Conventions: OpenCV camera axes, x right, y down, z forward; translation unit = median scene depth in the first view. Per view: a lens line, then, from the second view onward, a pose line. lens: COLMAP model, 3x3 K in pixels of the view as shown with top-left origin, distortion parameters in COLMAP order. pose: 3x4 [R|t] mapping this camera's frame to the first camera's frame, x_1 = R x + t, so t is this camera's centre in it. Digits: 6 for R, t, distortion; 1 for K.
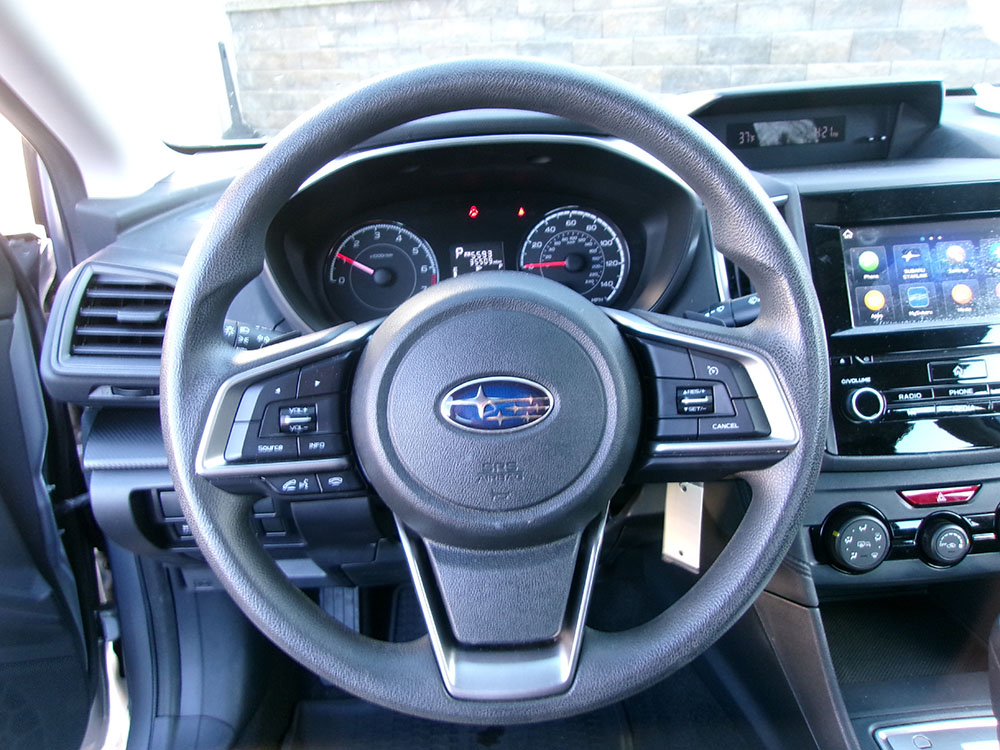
lens RADIAL K [[766.4, 0, 500.0], [0, 766.4, 375.0], [0, 0, 1]] dist [-0.034258, 0.071483]
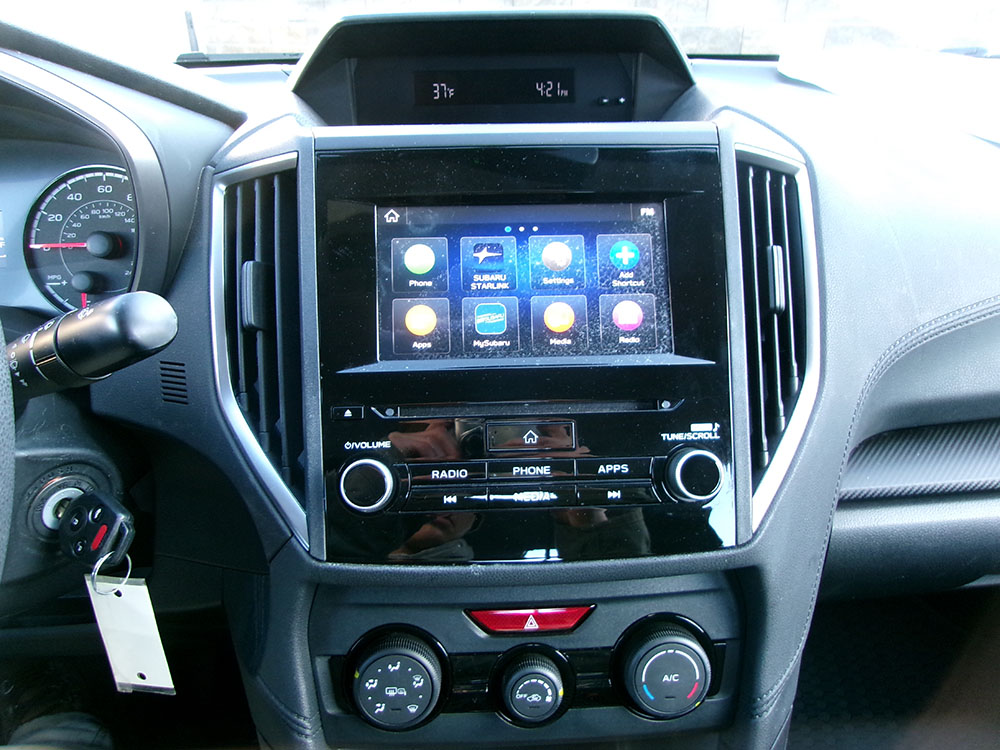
lens RADIAL K [[766.4, 0, 500.0], [0, 766.4, 375.0], [0, 0, 1]] dist [-0.034258, 0.071483]
pose [[0.998782, 0.048440, -0.009413, 0.512599], [-0.048353, 0.998787, 0.009302, -0.055098], [0.009852, -0.008836, 0.999912, 0.319140]]
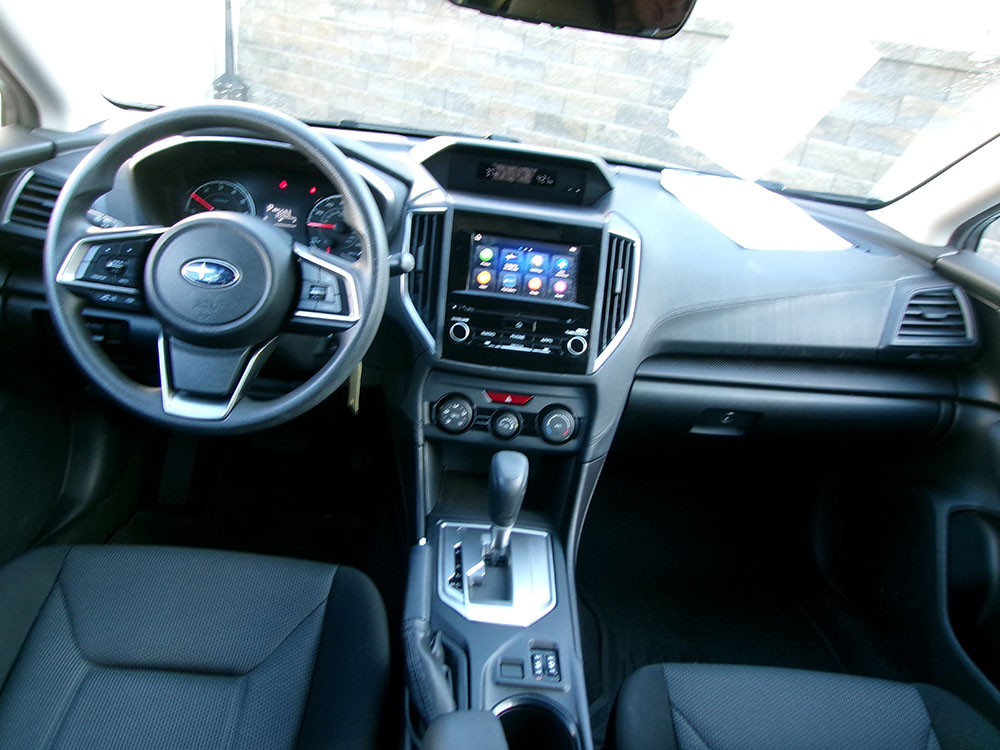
lens RADIAL K [[760.4, 0, 500.0], [0, 760.4, 375.0], [0, 0, 1]] dist [-0.019801, 0.045241]
pose [[0.982057, 0.182165, 0.048775, 0.436698], [-0.182546, 0.983191, 0.003421, 0.097578], [-0.047332, -0.012263, 0.998804, -0.661534]]
